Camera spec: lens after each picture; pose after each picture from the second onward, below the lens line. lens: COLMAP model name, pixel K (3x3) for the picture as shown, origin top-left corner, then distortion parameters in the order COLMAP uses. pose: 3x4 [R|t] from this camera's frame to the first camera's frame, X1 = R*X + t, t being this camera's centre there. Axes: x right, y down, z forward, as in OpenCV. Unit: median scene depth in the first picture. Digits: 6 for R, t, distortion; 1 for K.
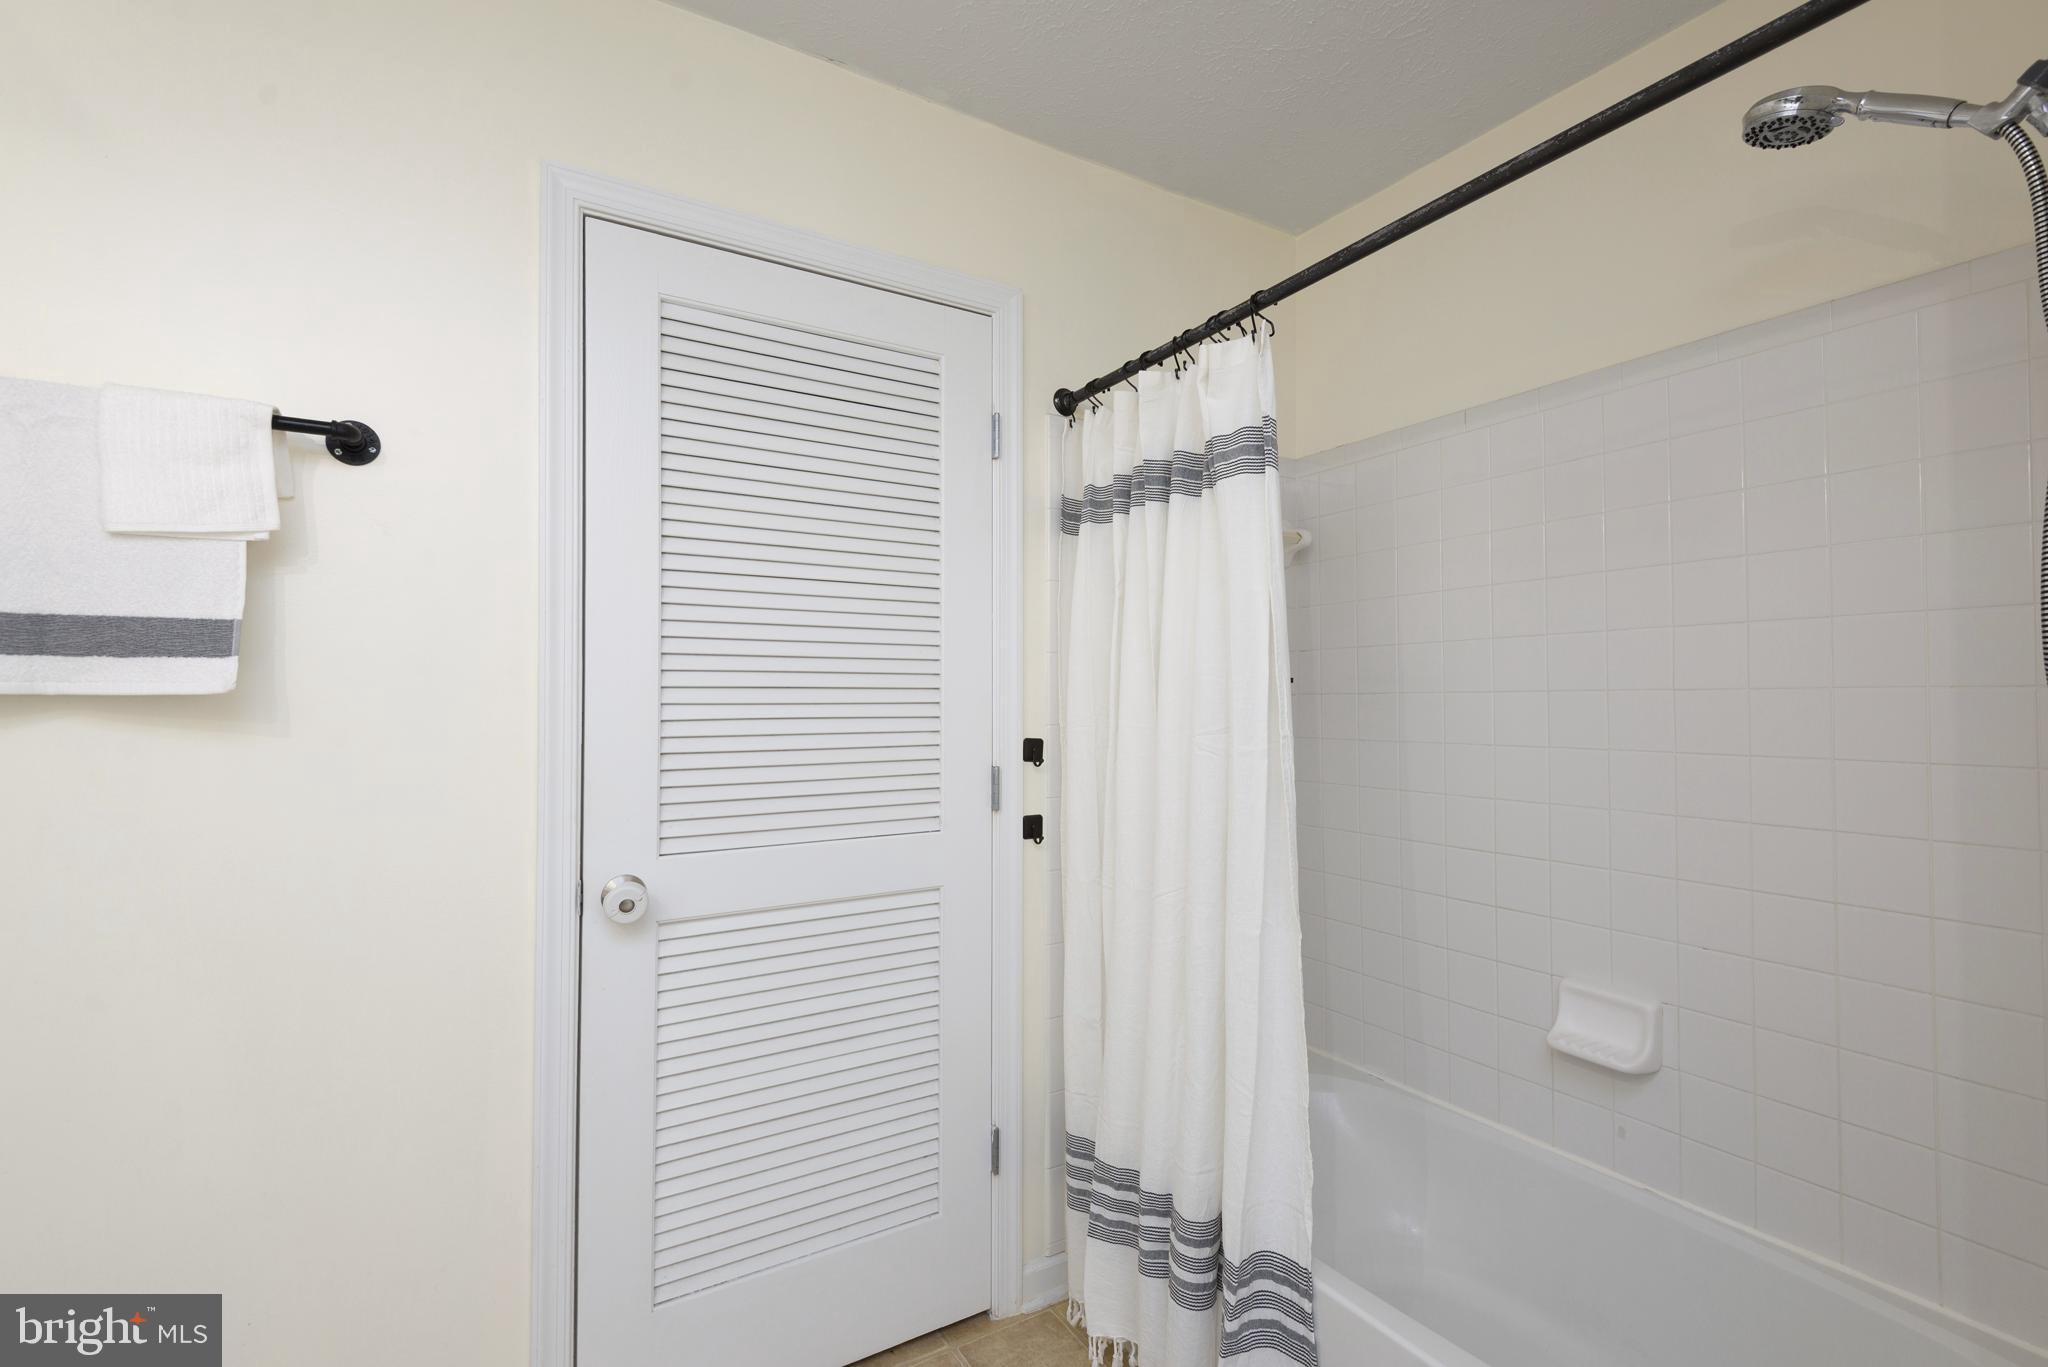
lens RADIAL K [[924.7, 0, 1026.7], [0, 924.7, 677.5], [0, 0, 1]] dist [0.013339, -0.000458]
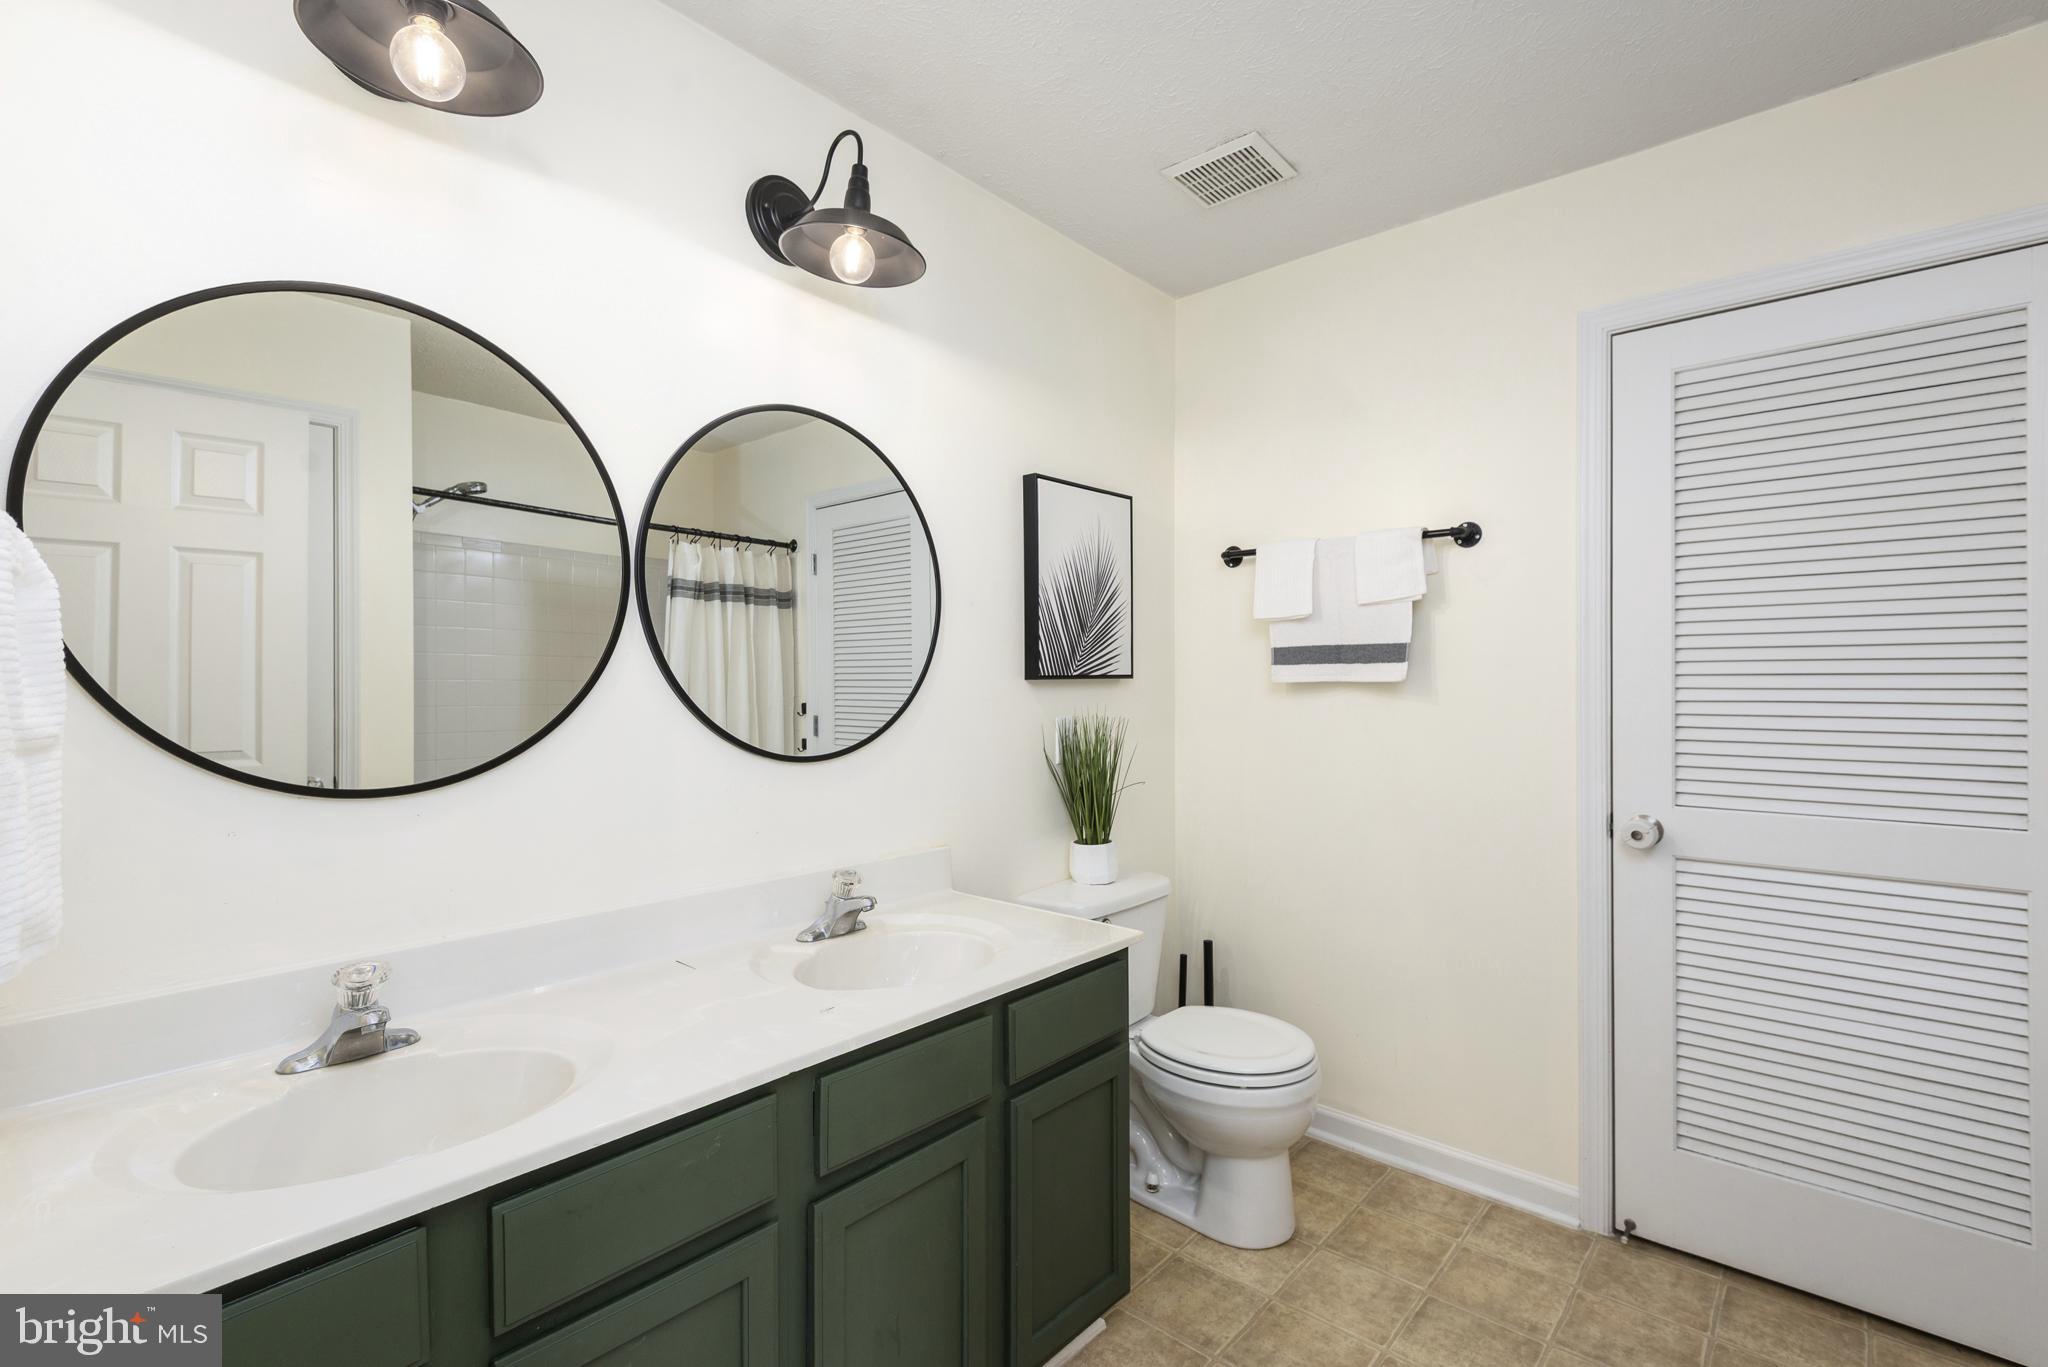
lens RADIAL K [[924.7, 0, 1022.8], [0, 924.7, 682.9], [0, 0, 1]] dist [0.013339, -0.000458]
pose [[0.284545, -0.002013, -0.958661, 0.653903], [0.018257, 0.999828, 0.003319, 0.000312], [0.958489, -0.018447, 0.284532, -0.264612]]
